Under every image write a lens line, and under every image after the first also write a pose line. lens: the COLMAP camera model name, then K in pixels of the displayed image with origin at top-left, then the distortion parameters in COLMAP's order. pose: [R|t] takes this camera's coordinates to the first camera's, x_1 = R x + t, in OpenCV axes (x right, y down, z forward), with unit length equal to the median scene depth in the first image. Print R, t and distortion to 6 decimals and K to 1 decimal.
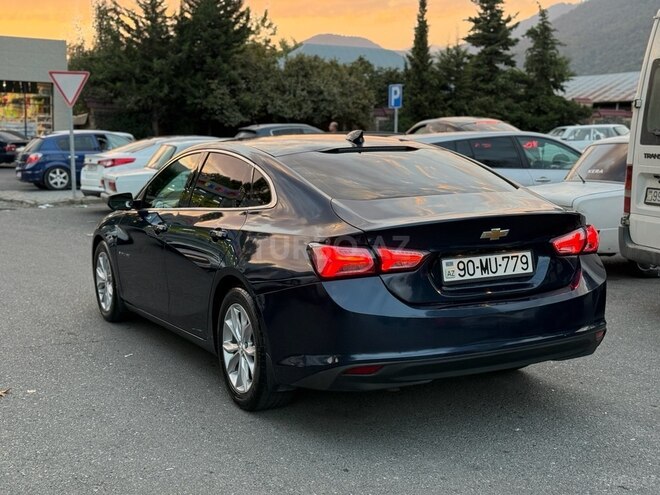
lens RADIAL K [[908.1, 0, 334.5], [0, 908.1, 248.8], [0, 0, 1]] dist [0.207847, -0.429929]
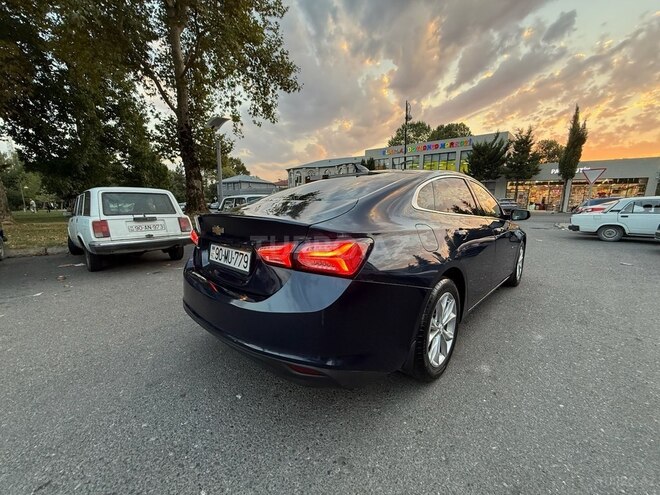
lens RADIAL K [[261.4, 0, 330.0], [0, 261.4, 247.5], [0, 0, 1]] dist [0.001707, -0.000039]
pose [[0.319609, 0.158134, -0.934261, 0.536672], [-0.120022, 0.984791, 0.125627, -0.053499], [0.939917, 0.071981, 0.333728, 1.003666]]
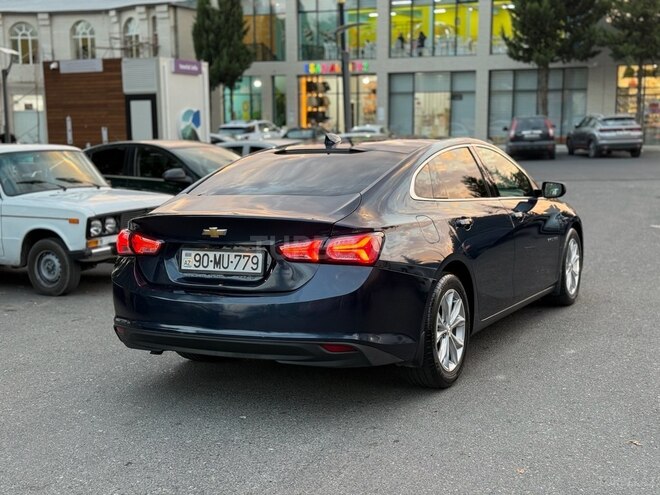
lens RADIAL K [[908.1, 0, 334.5], [0, 908.1, 248.8], [0, 0, 1]] dist [0.207847, -0.429929]
pose [[0.564722, 0.099611, -0.819248, 1.137477], [-0.084980, 0.994431, 0.062334, -0.075816], [0.820895, 0.034419, 0.570042, 0.481419]]
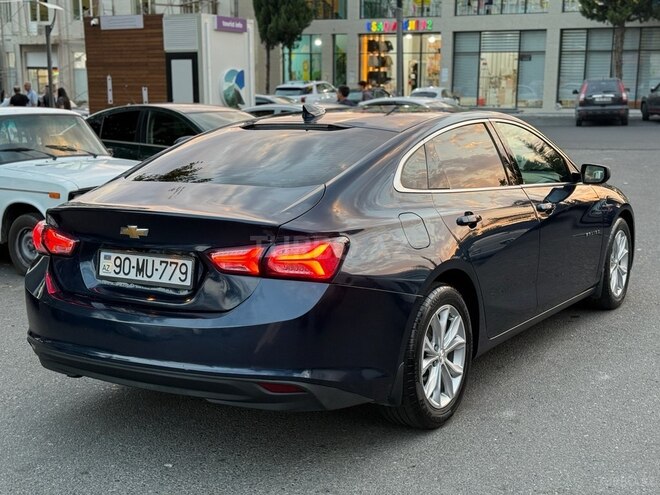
lens RADIAL K [[908.1, 0, 334.5], [0, 908.1, 248.8], [0, 0, 1]] dist [0.207847, -0.429929]
pose [[0.500722, 0.147186, -0.853003, 0.993138], [-0.101262, 0.988632, 0.111147, -0.113681], [0.859665, 0.030723, 0.509934, 0.705301]]
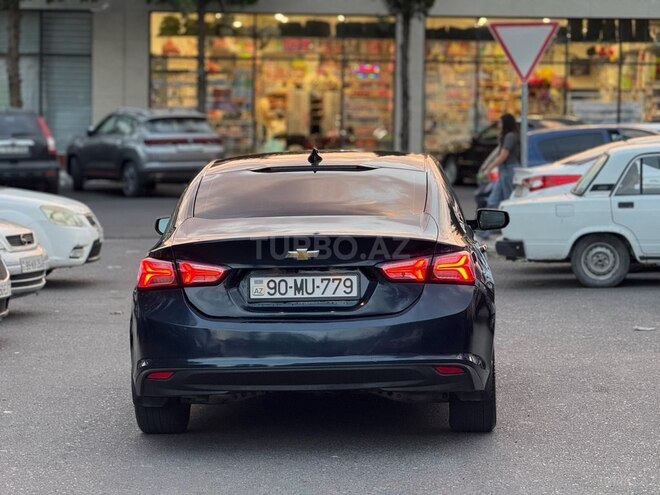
lens RADIAL K [[2279.6, 0, 330.0], [0, 2279.6, 247.5], [0, 0, 1]] dist [0.167748, 2.195711]
pose [[0.861418, 0.026337, -0.507214, 1.451651], [-0.059403, 0.997025, -0.049115, 0.096418], [0.504412, 0.072438, 0.860419, -1.134570]]
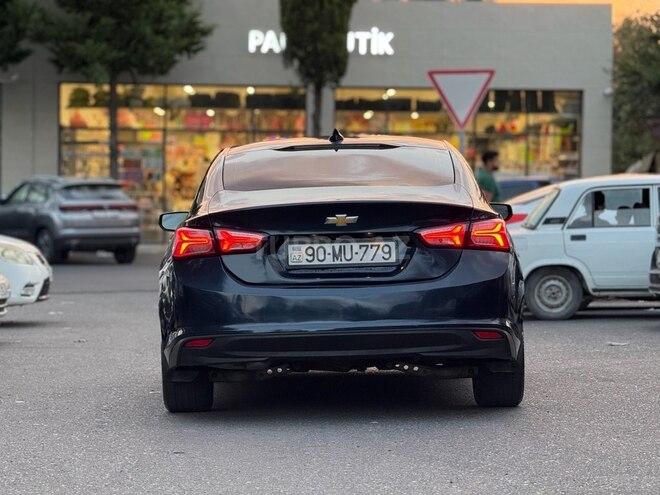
lens RADIAL K [[2279.6, 0, 330.0], [0, 2279.6, 247.5], [0, 0, 1]] dist [0.167748, 2.195711]
pose [[0.887681, -0.000198, -0.460459, 1.302203], [-0.049056, 0.994268, -0.094999, 0.249710], [0.457839, 0.106917, 0.882583, -1.211506]]
